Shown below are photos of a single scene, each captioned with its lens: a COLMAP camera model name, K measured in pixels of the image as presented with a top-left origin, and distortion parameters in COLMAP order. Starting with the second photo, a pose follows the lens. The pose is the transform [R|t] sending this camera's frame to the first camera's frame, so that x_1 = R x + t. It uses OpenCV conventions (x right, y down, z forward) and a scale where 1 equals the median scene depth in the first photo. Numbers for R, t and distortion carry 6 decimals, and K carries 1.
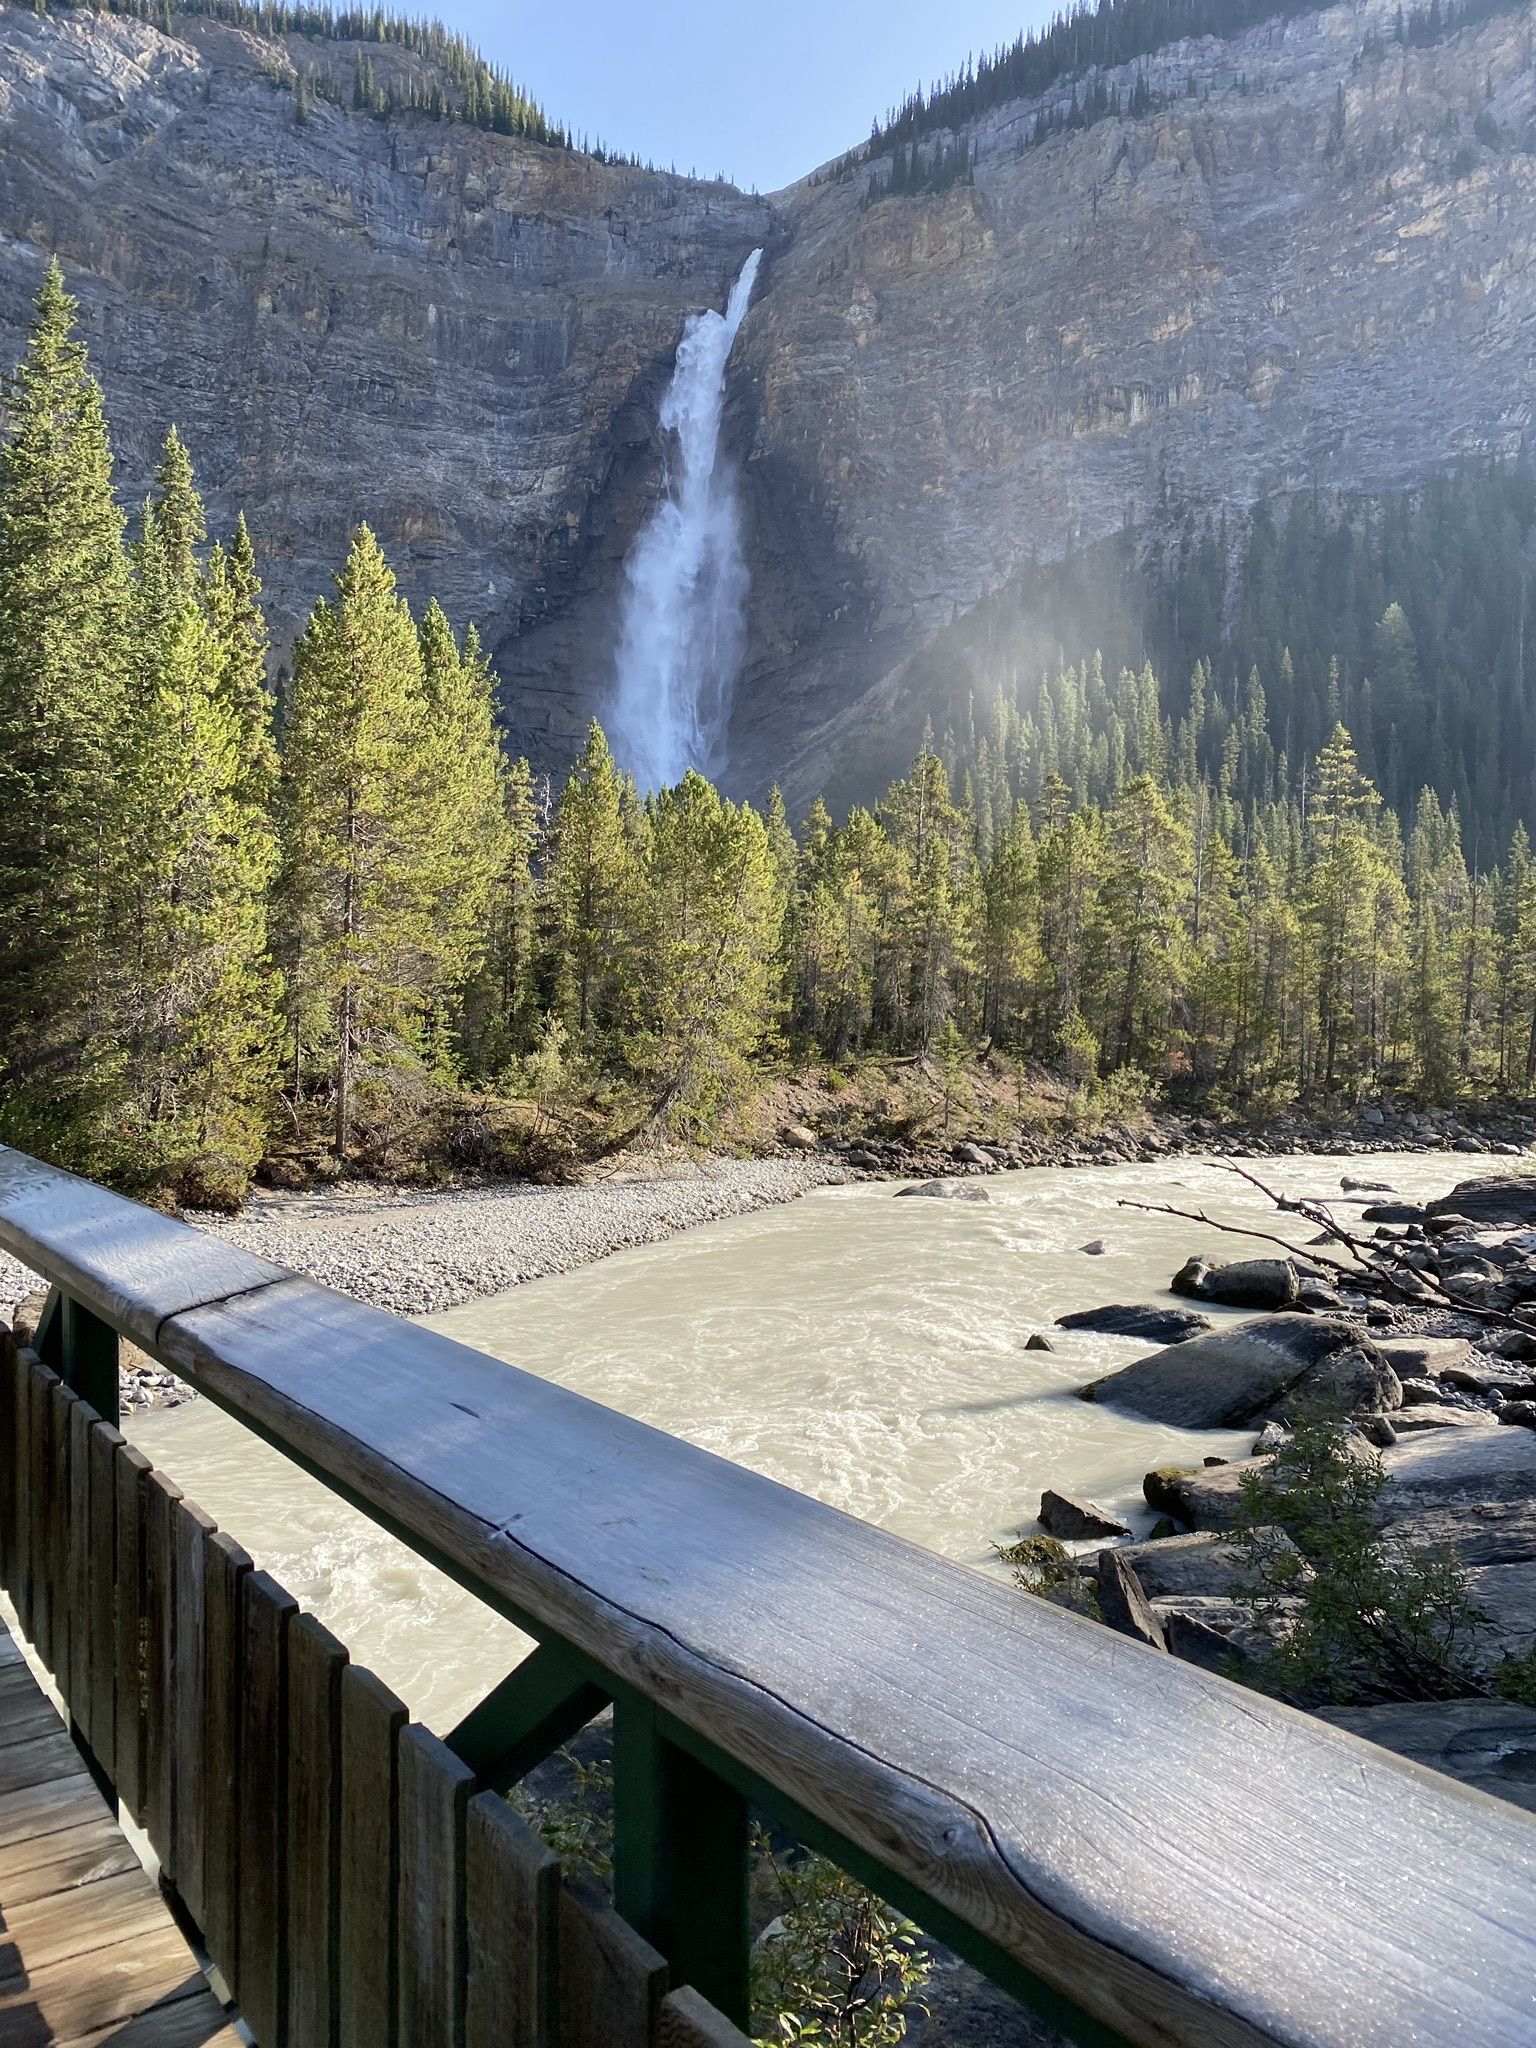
lens RADIAL K [[1368.9, 0, 768.0], [0, 1368.9, 1024.0], [0, 0, 1]] dist [0.002989, 0.006511]
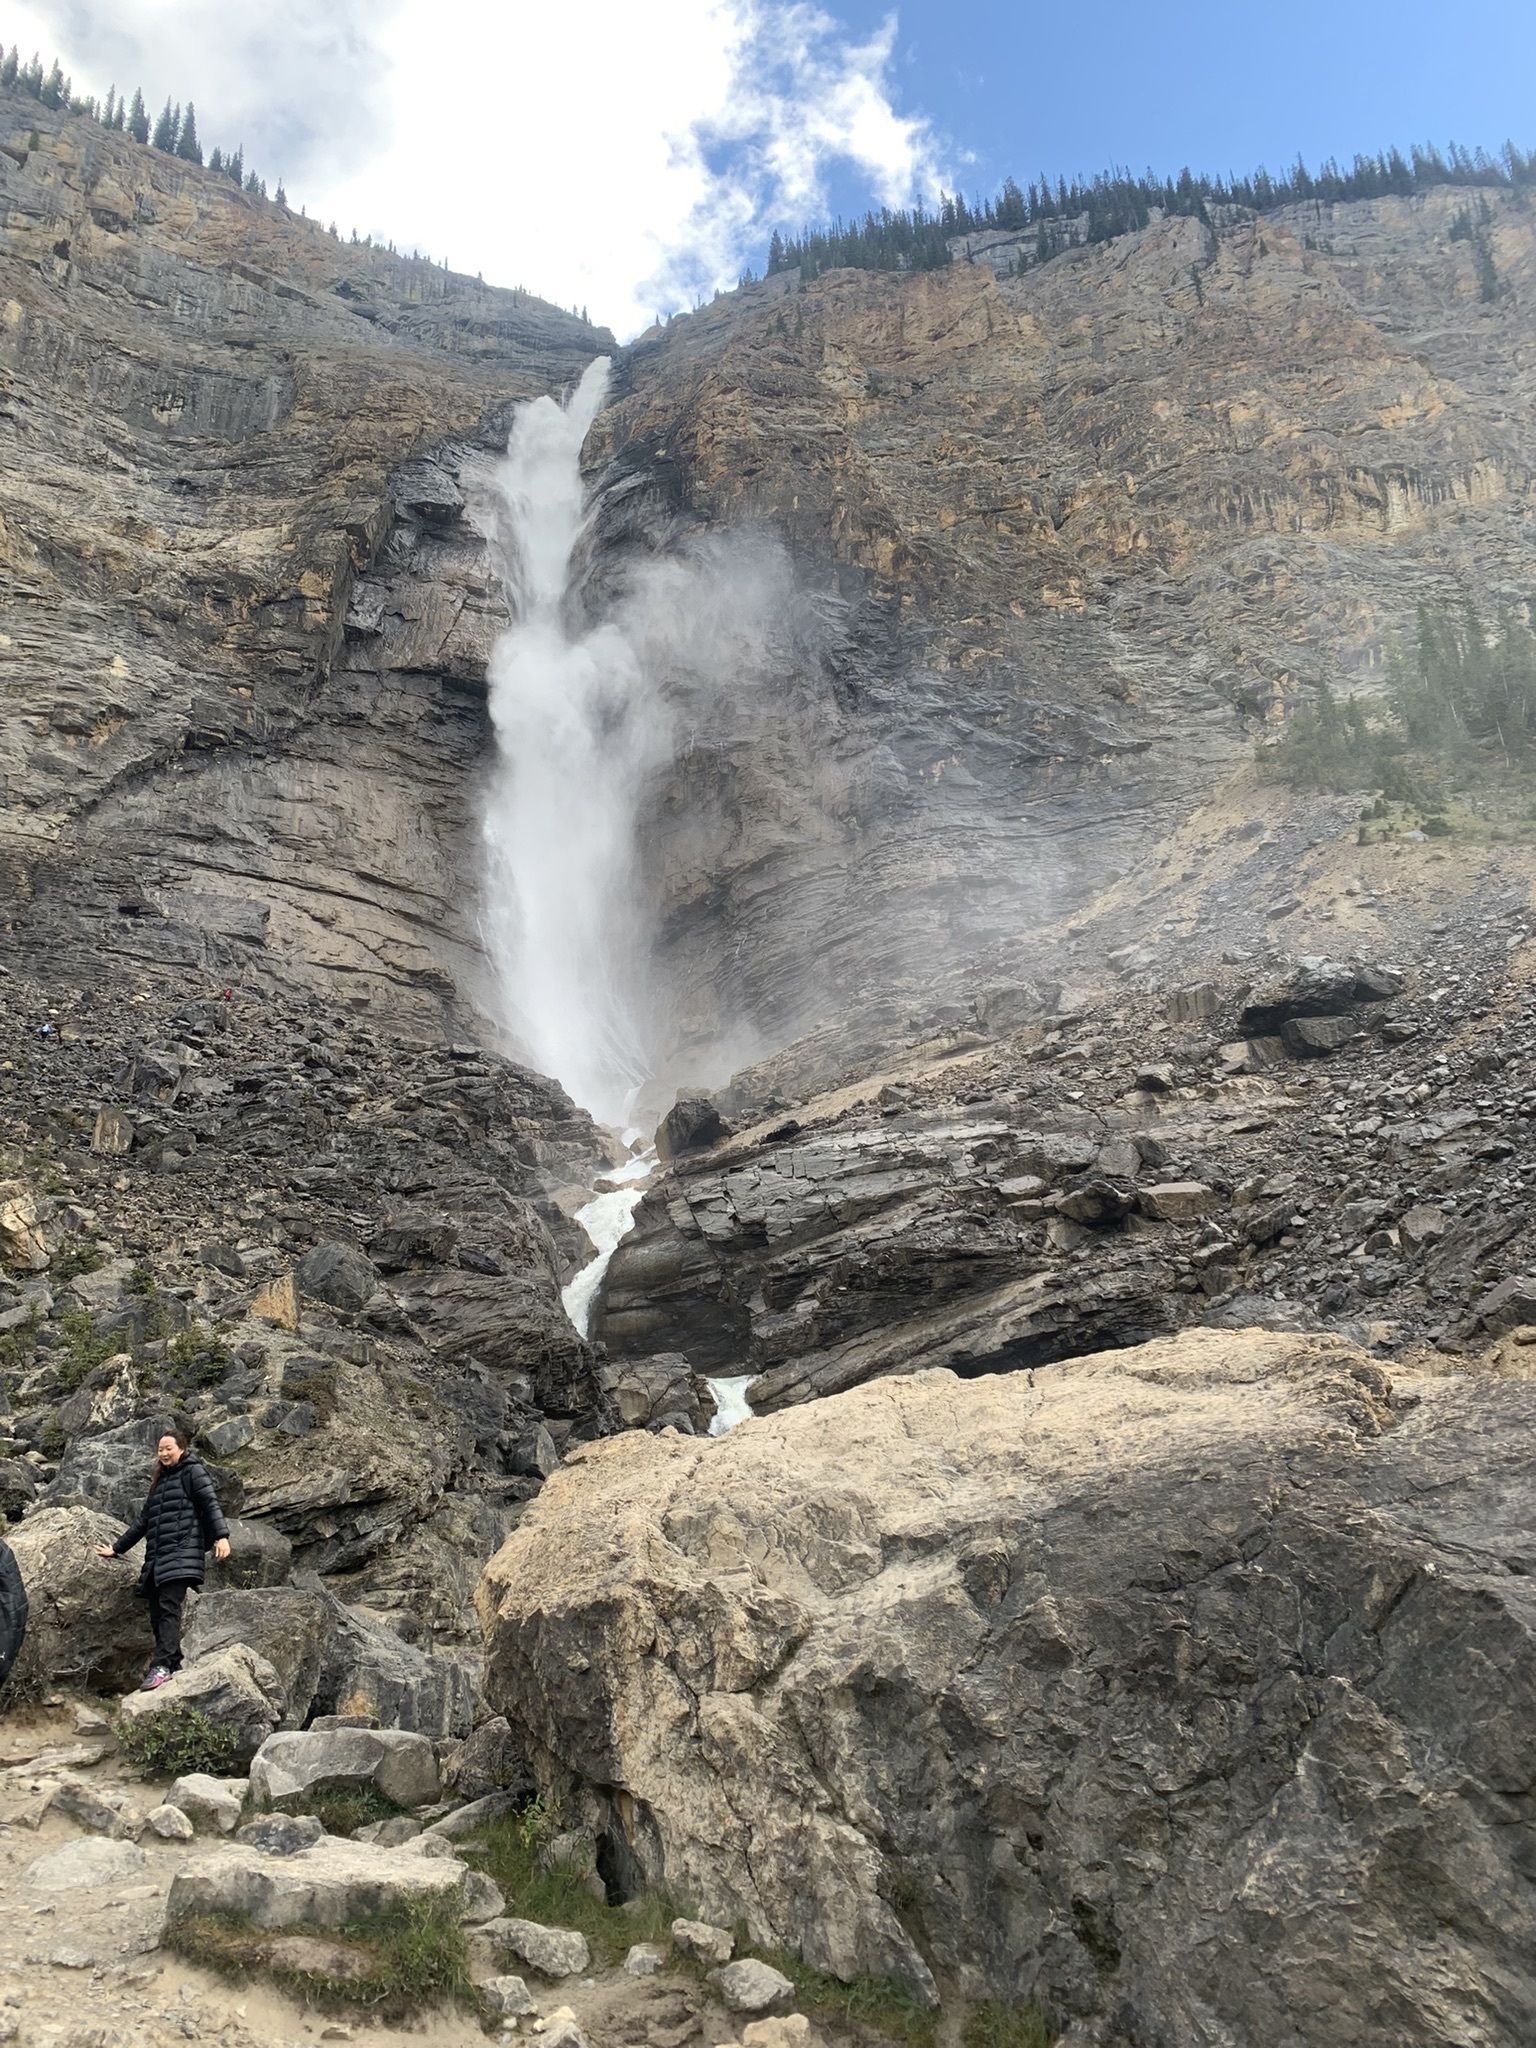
lens RADIAL K [[1594.5, 0, 768.0], [0, 1594.5, 1024.0], [0, 0, 1]] dist [-0.001838, -0.003352]
pose [[0.960196, 0.048117, 0.275151, -0.127848], [0.061773, 0.924082, -0.377168, -0.023675], [-0.272411, 0.379152, 0.884328, 0.510479]]
